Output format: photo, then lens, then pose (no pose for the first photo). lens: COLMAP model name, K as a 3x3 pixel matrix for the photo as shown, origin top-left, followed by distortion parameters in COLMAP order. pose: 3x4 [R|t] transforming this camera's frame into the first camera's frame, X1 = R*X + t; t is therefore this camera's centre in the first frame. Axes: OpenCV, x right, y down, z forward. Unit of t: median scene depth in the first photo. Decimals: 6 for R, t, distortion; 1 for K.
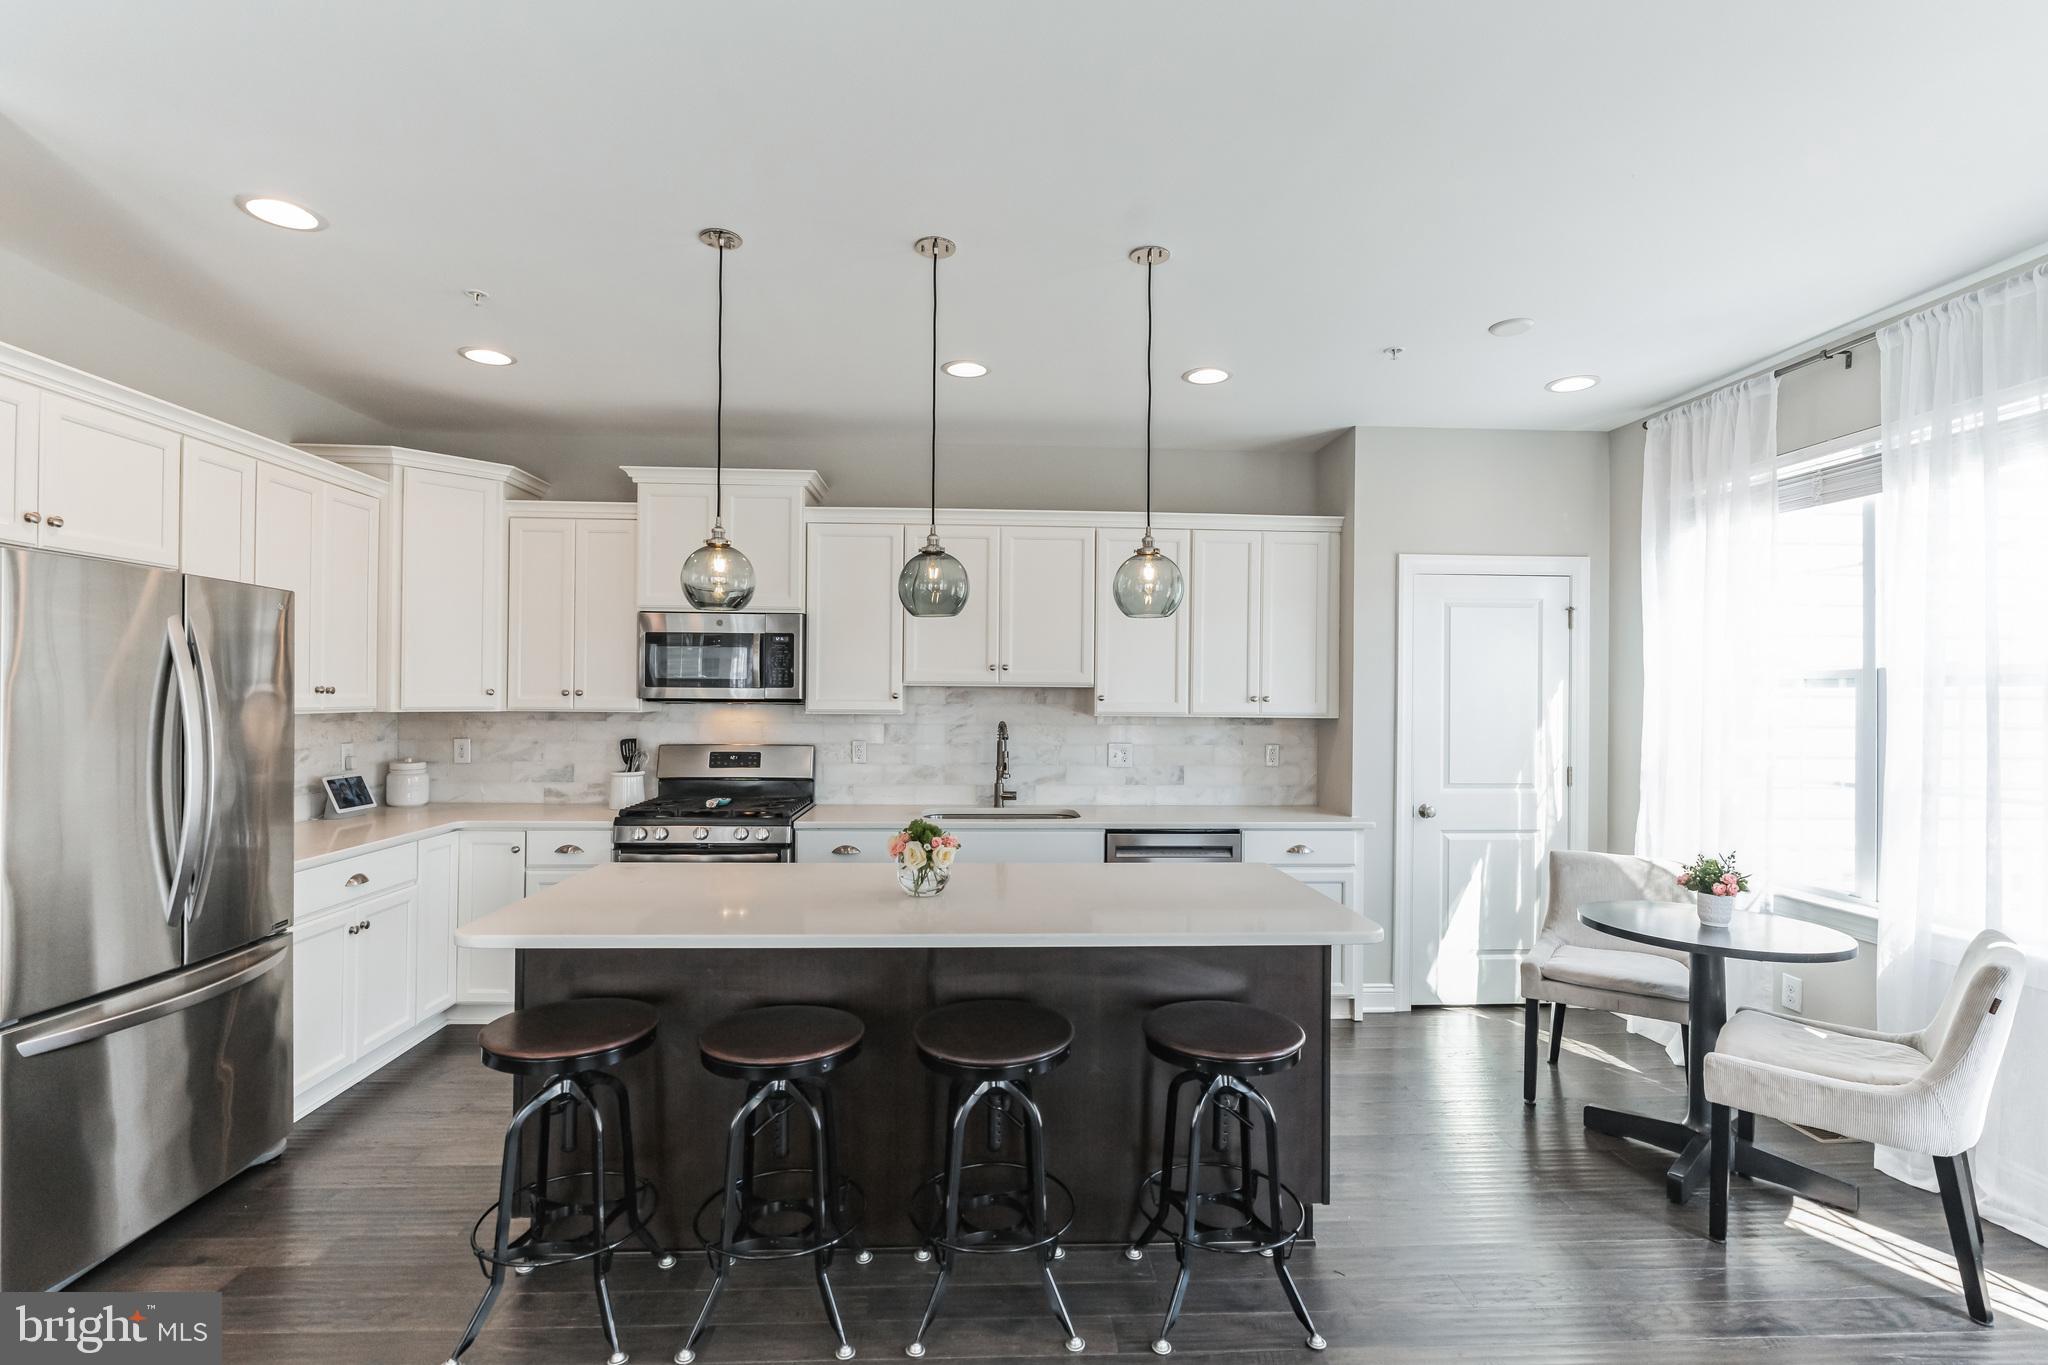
lens RADIAL K [[952.3, 0, 1004.0], [0, 952.3, 681.8], [0, 0, 1]] dist [-0.007552, 0.002049]
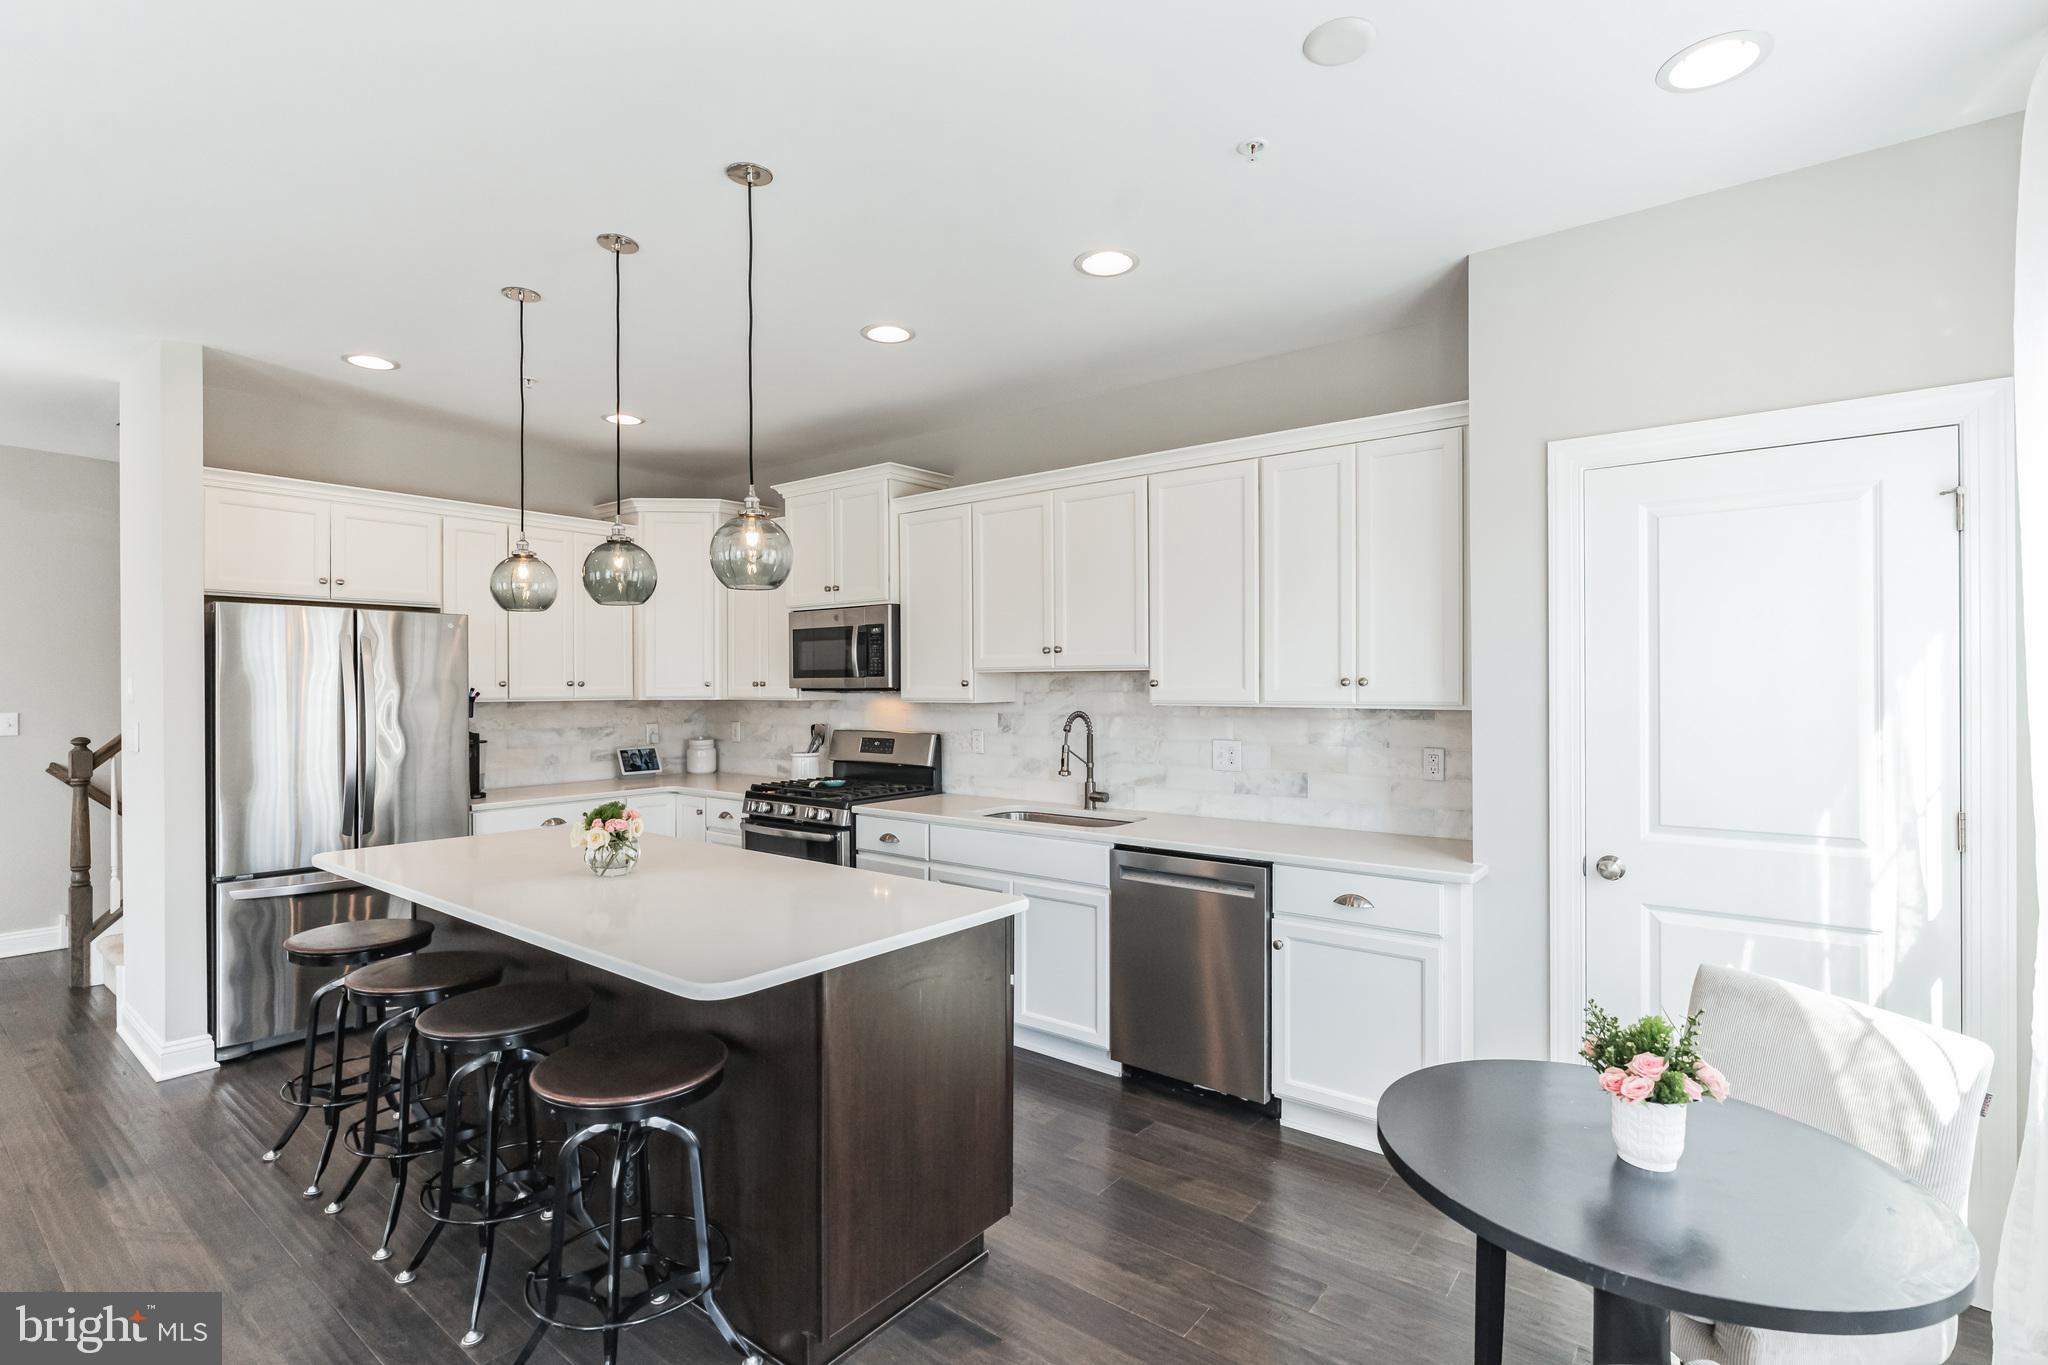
lens RADIAL K [[952.3, 0, 1004.1], [0, 952.3, 678.2], [0, 0, 1]] dist [-0.007552, 0.002049]
pose [[0.753709, -0.015159, -0.657033, 0.546533], [0.018271, 0.999831, -0.002108, 0.011976], [0.656954, -0.010416, 0.753859, 0.304368]]
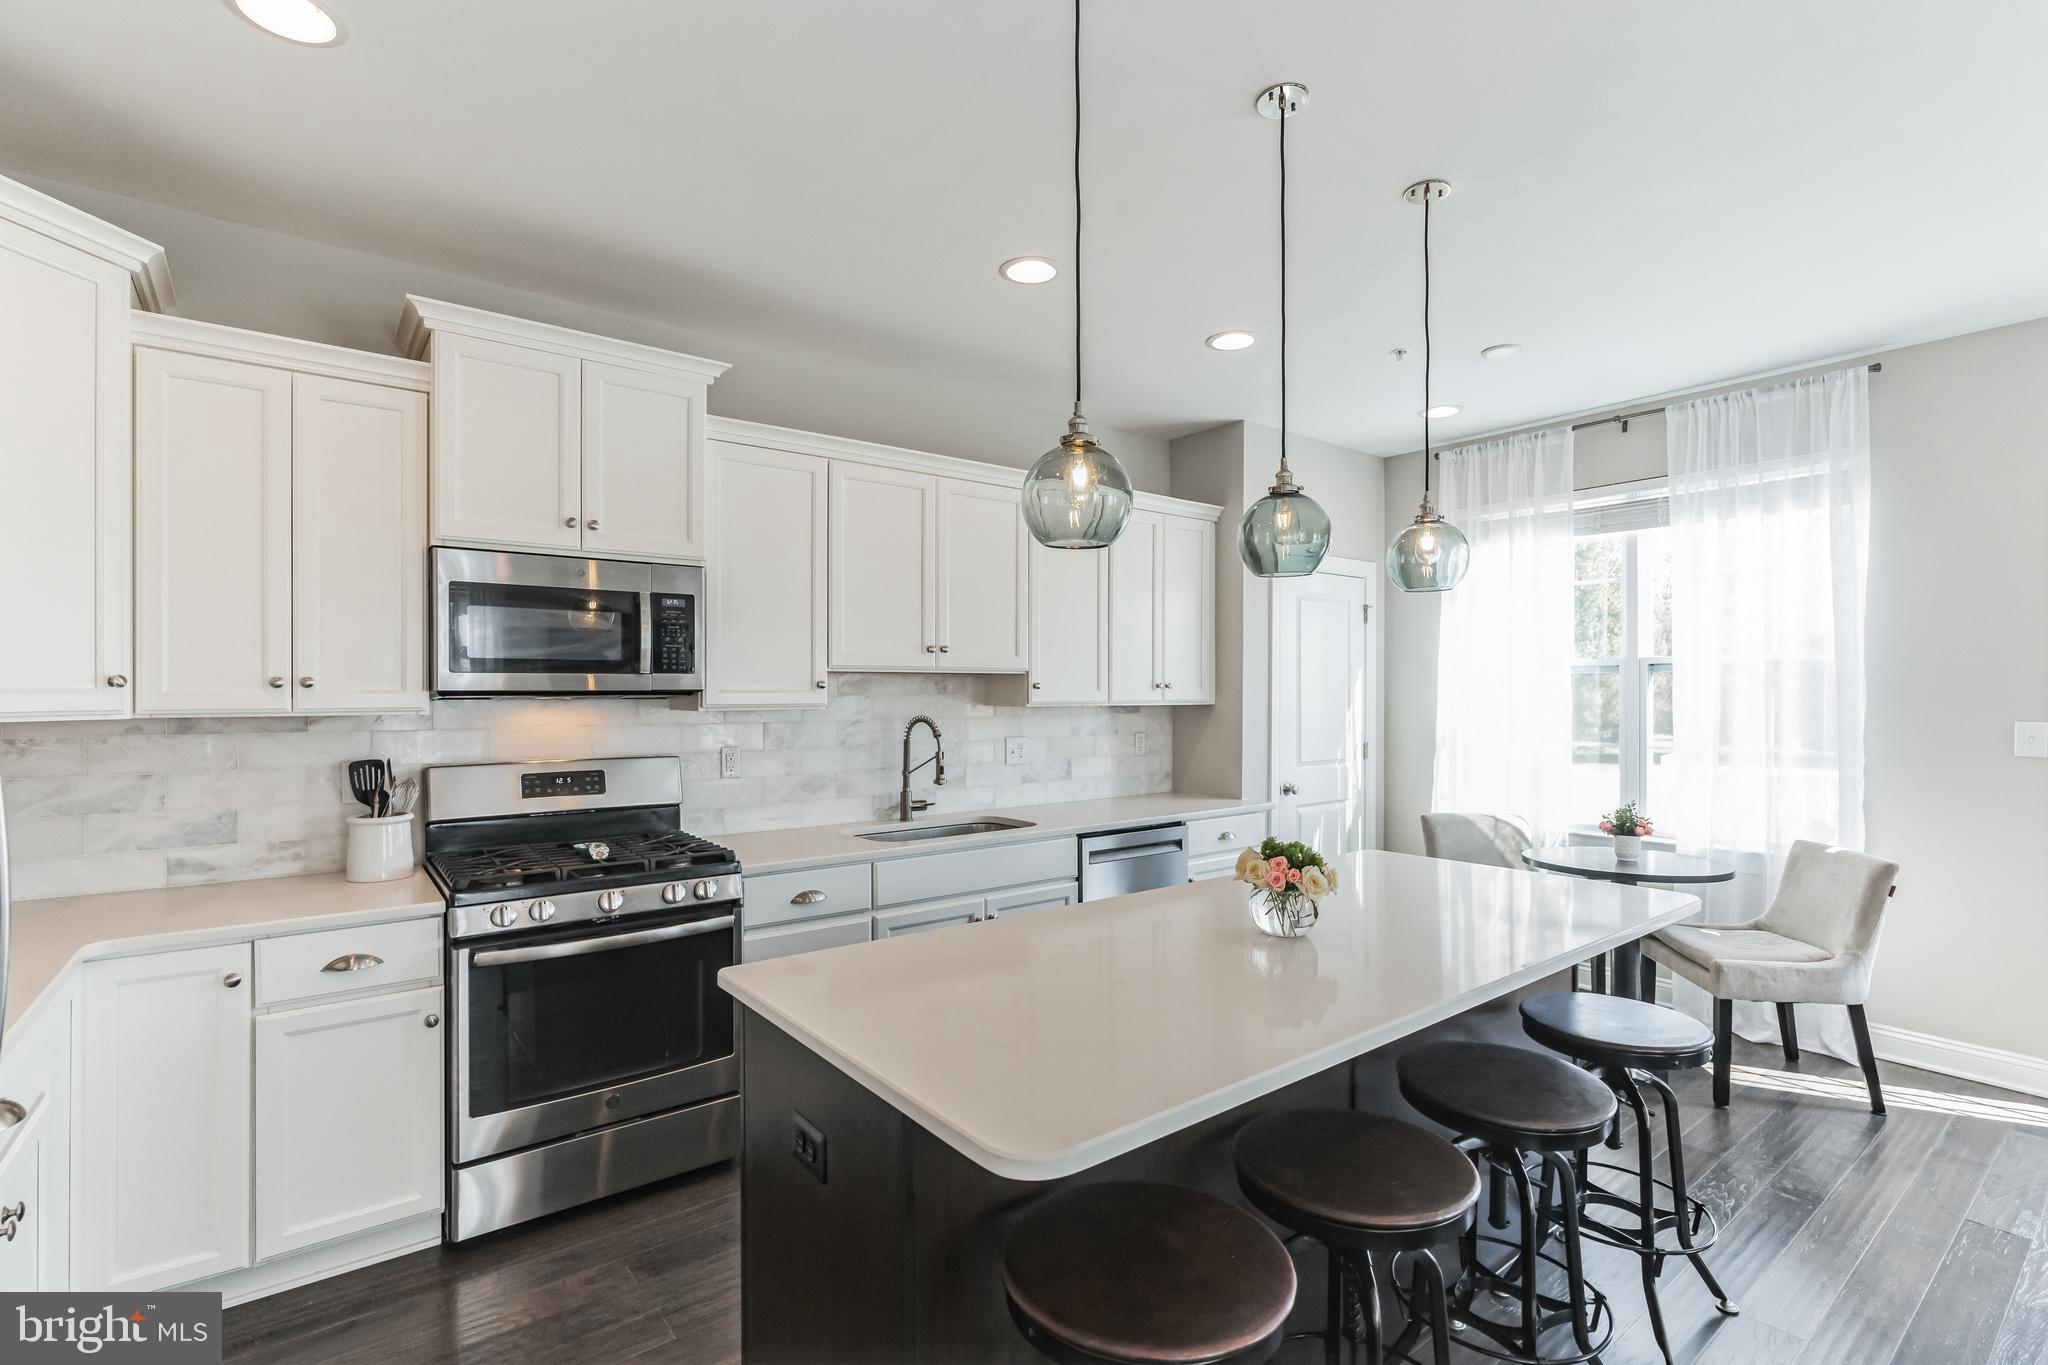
lens RADIAL K [[952.3, 0, 1021.7], [0, 952.3, 683.0], [0, 0, 1]] dist [-0.007552, 0.002049]
pose [[0.816010, -0.004844, 0.578018, -0.421086], [0.001159, 0.999977, 0.006744, 0.008480], [-0.578037, -0.004834, 0.815996, 0.294110]]
